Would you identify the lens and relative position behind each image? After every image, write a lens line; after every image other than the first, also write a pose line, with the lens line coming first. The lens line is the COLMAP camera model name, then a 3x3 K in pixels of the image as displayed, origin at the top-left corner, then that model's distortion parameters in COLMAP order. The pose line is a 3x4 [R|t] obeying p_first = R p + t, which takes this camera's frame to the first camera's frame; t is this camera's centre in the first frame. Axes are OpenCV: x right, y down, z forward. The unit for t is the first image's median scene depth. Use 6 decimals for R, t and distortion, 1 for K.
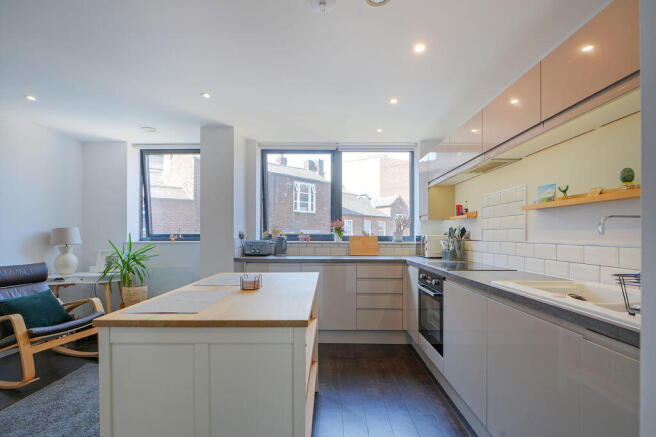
lens RADIAL K [[306.3, 0, 326.5], [0, 306.3, 231.6], [0, 0, 1]] dist [-0.003610, -0.000254]
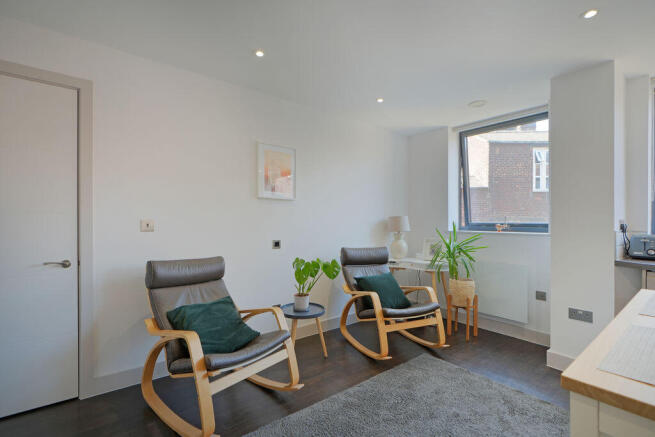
lens RADIAL K [[293.4, 0, 311.2], [0, 293.4, 236.8], [0, 0, 1]] dist [-0.002038, -0.000317]
pose [[0.608562, 0.048552, -0.792019, -0.200305], [-0.006502, 0.998398, 0.056207, 0.004293], [0.793480, -0.029056, 0.607903, 0.104773]]
